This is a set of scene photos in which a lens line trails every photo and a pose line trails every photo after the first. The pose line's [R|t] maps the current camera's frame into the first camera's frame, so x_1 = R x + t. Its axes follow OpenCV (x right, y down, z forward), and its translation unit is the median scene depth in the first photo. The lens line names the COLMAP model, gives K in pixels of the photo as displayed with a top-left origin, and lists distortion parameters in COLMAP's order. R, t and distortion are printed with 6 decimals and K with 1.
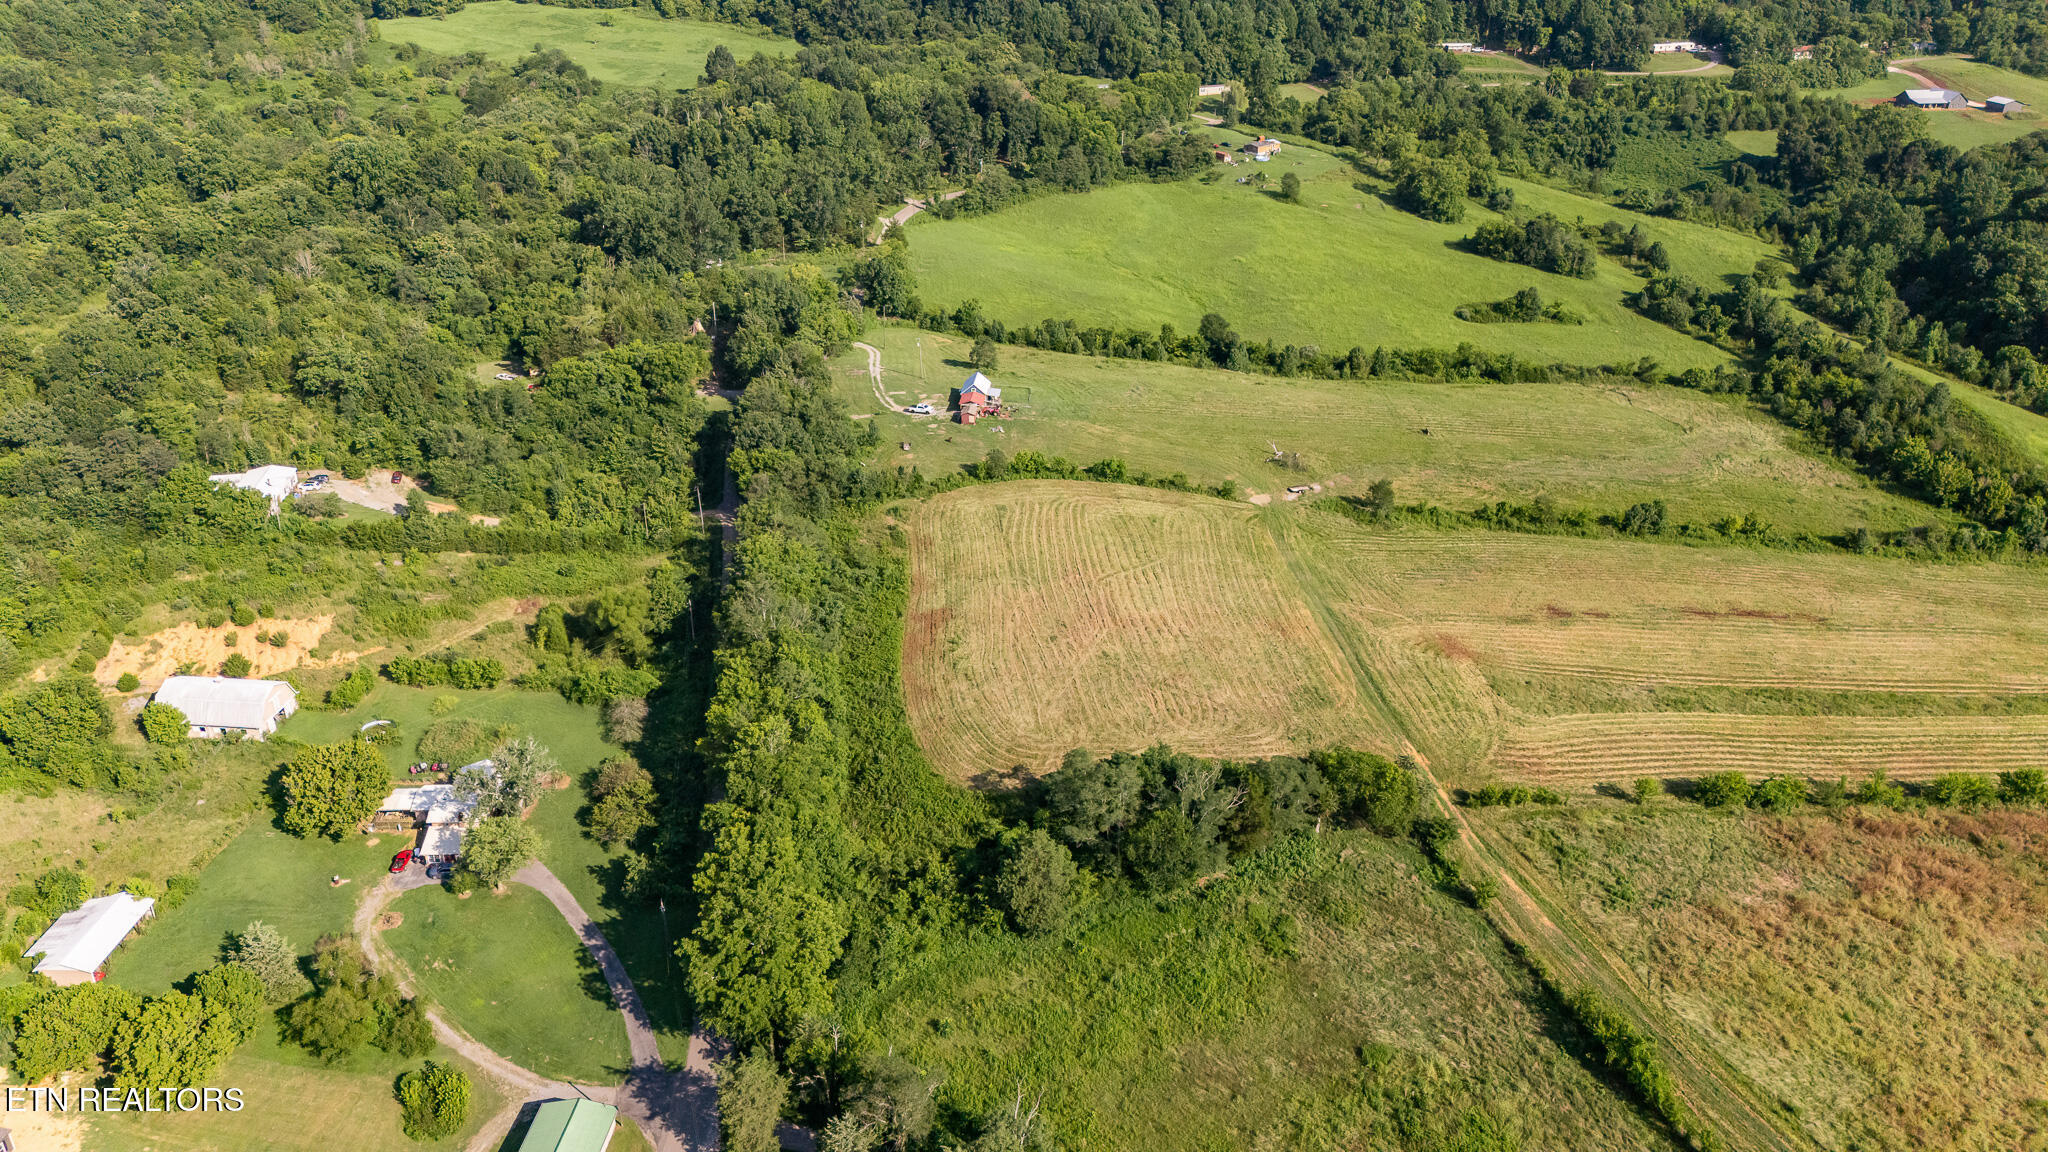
lens RADIAL K [[1503.9, 0, 1024.0], [0, 1503.9, 576.0], [0, 0, 1]] dist [0.083488, -0.094320]
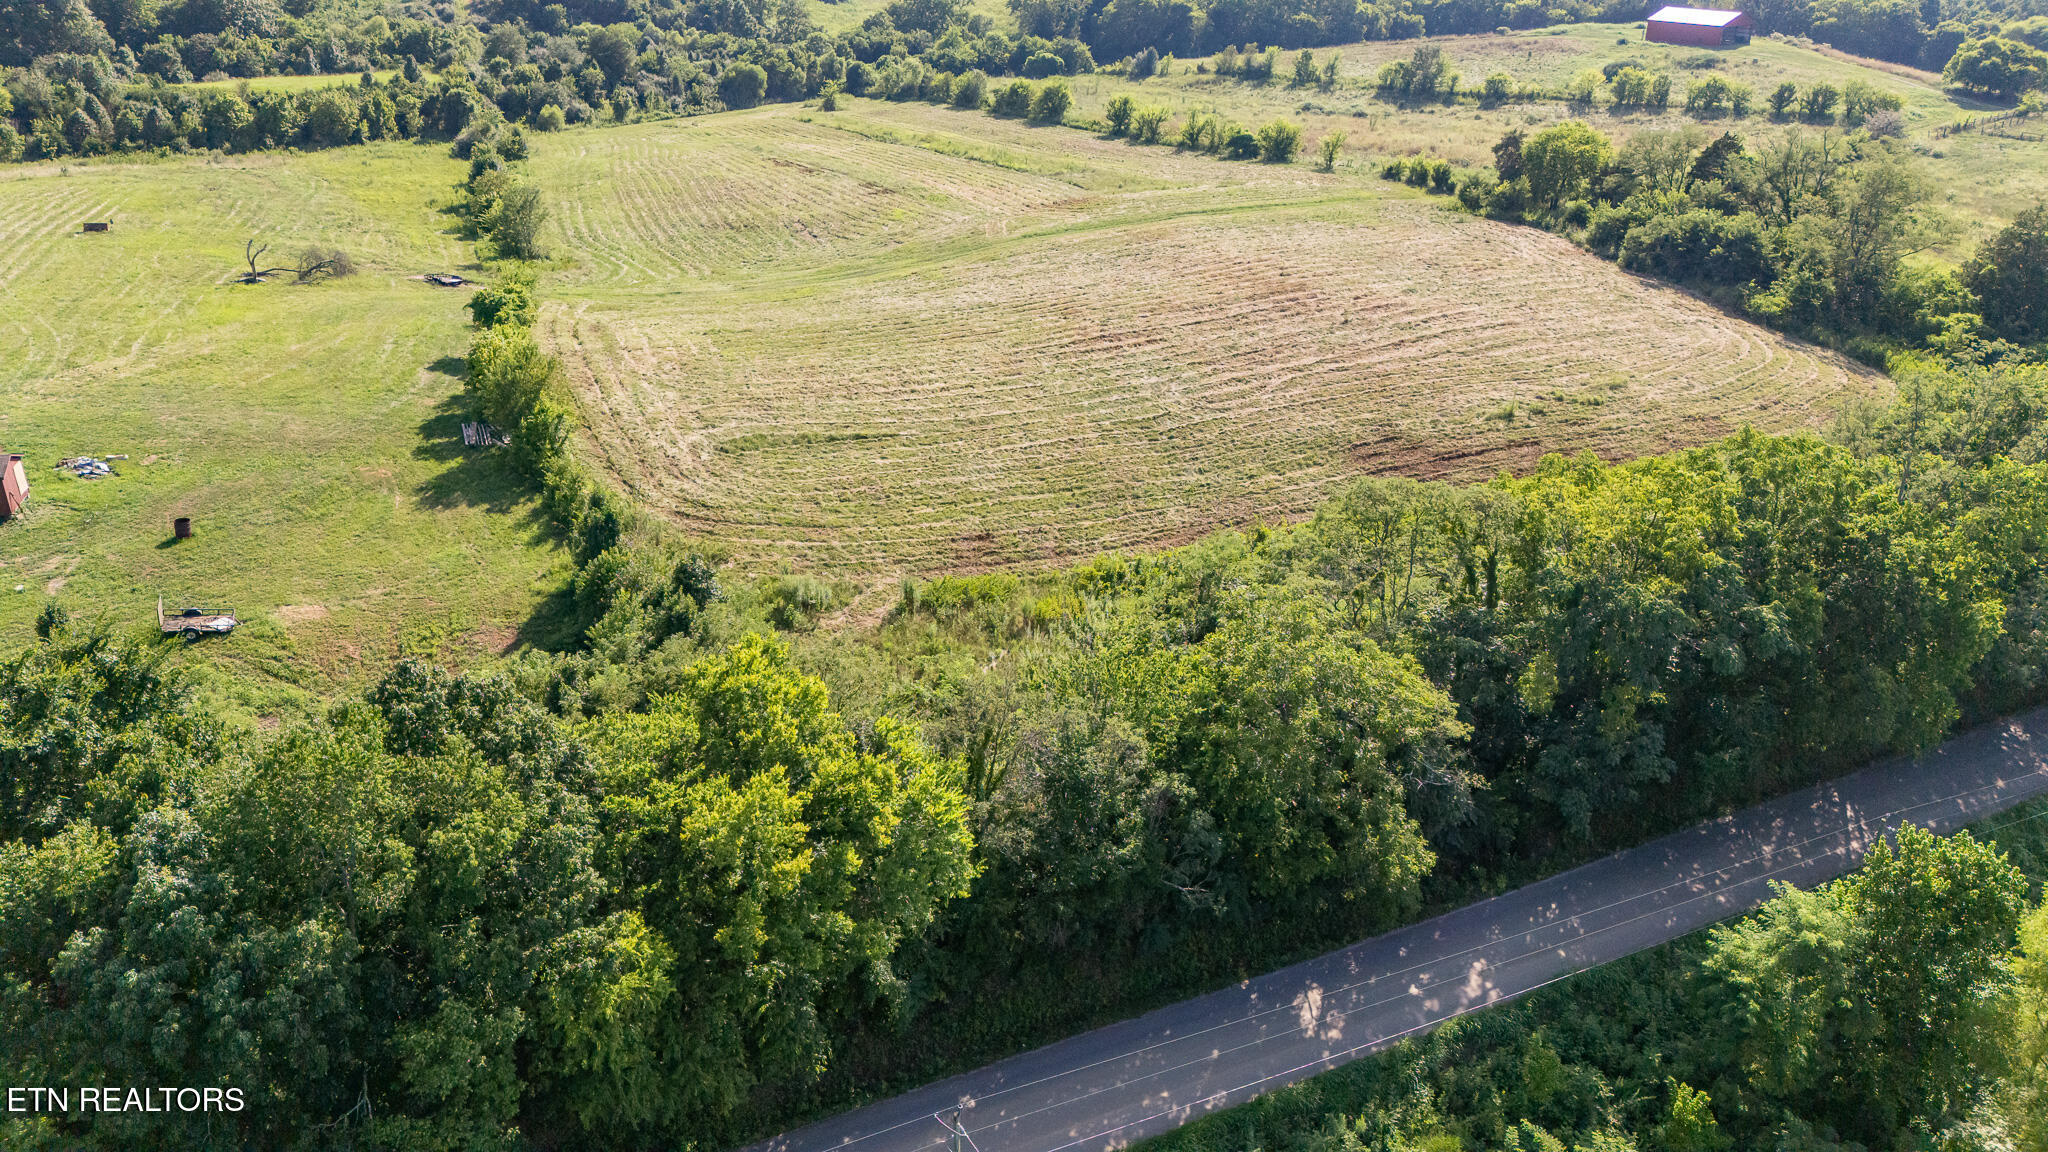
lens RADIAL K [[1505.3, 0, 1024.0], [0, 1505.3, 576.0], [0, 0, 1]] dist [0.063308, -0.058369]
pose [[-0.341084, -0.407882, 0.846932, -0.312682], [0.401832, 0.751233, 0.523622, -0.165352], [-0.849819, 0.518924, -0.092334, 0.964935]]
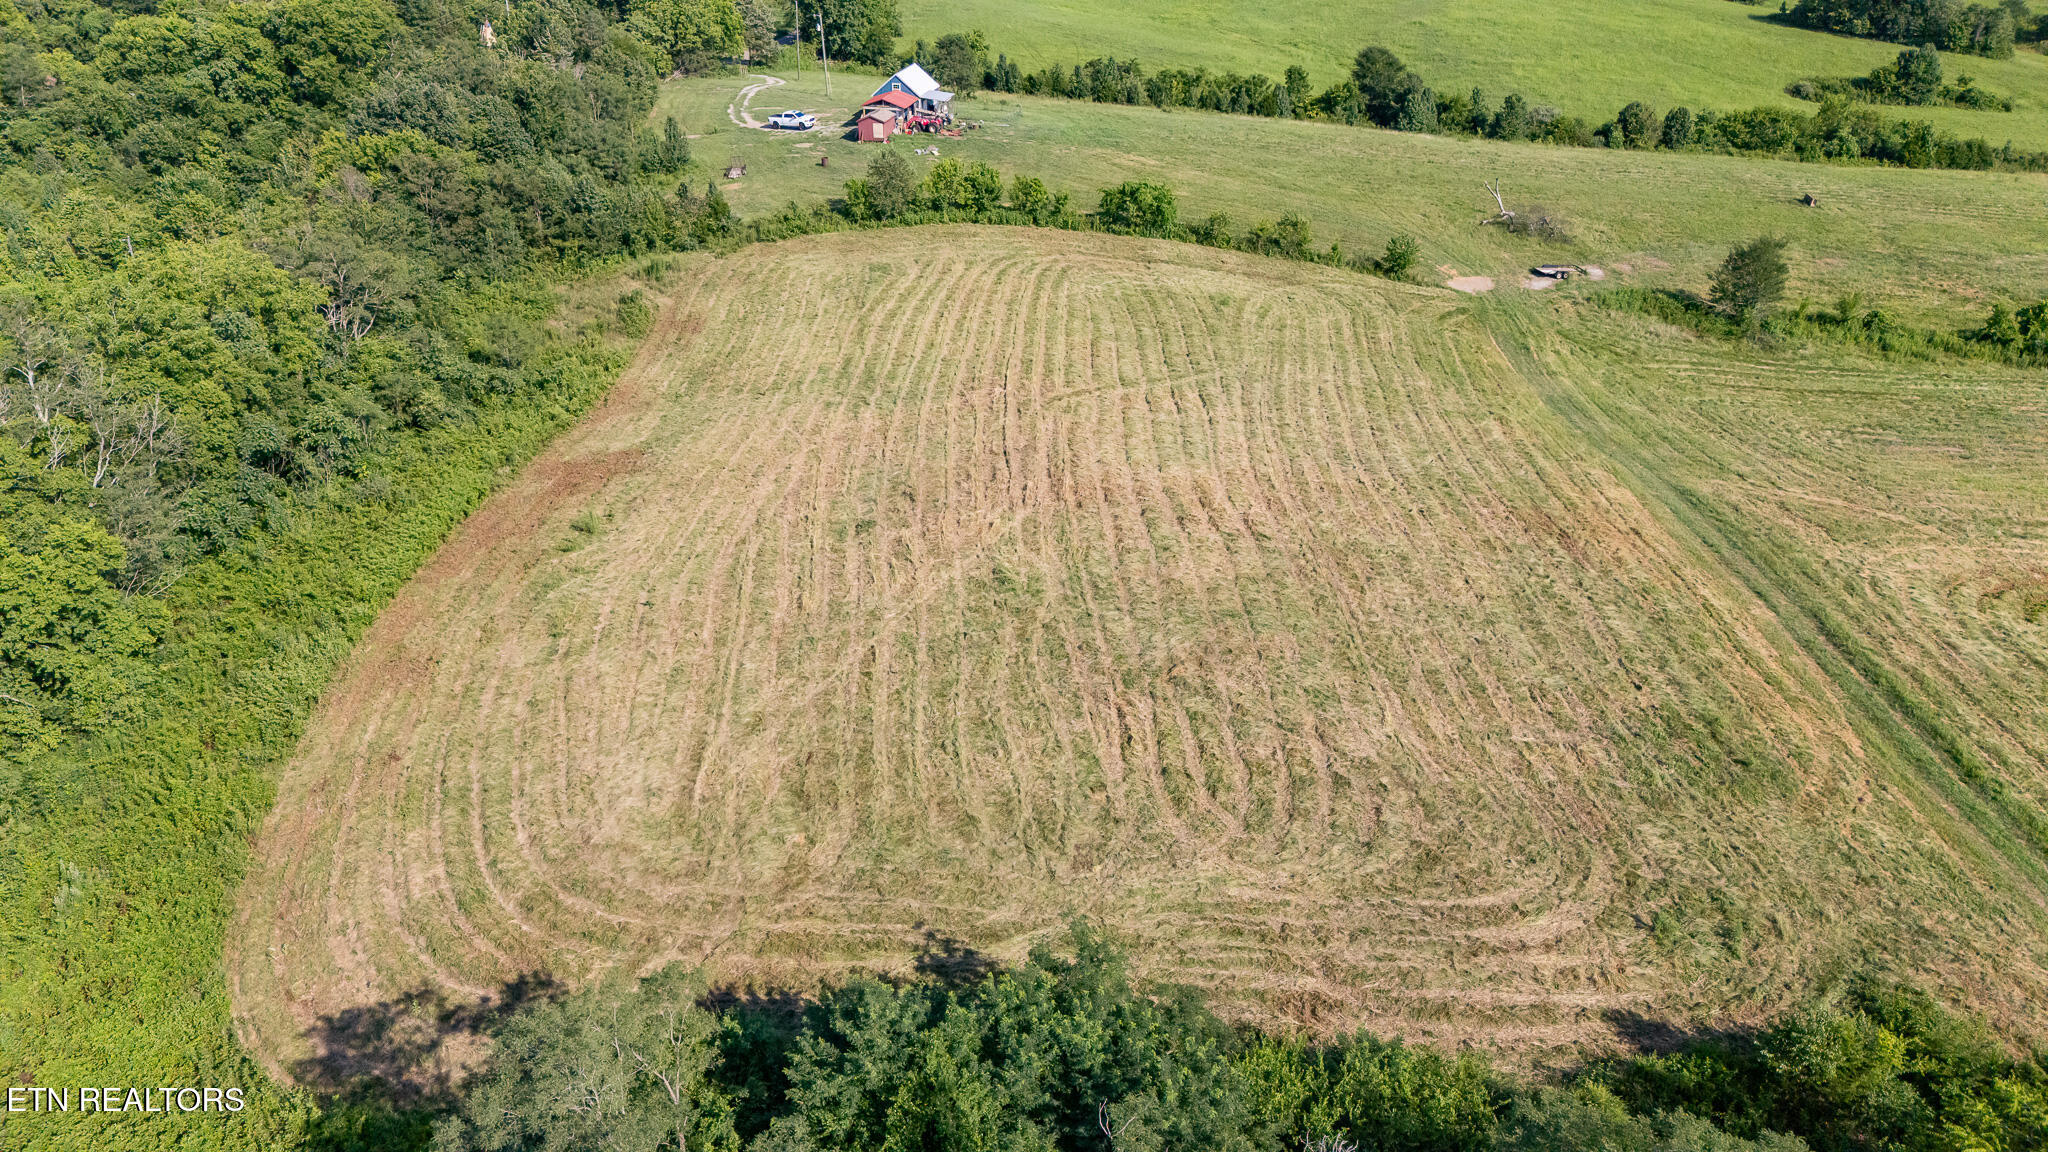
lens RADIAL K [[1505.3, 0, 1024.0], [0, 1505.3, 576.0], [0, 0, 1]] dist [0.063308, -0.058369]
pose [[0.994825, 0.044759, -0.091215, 0.069857], [-0.044093, 0.998984, 0.009305, 0.038581], [0.091539, -0.005235, 0.995788, 0.540622]]
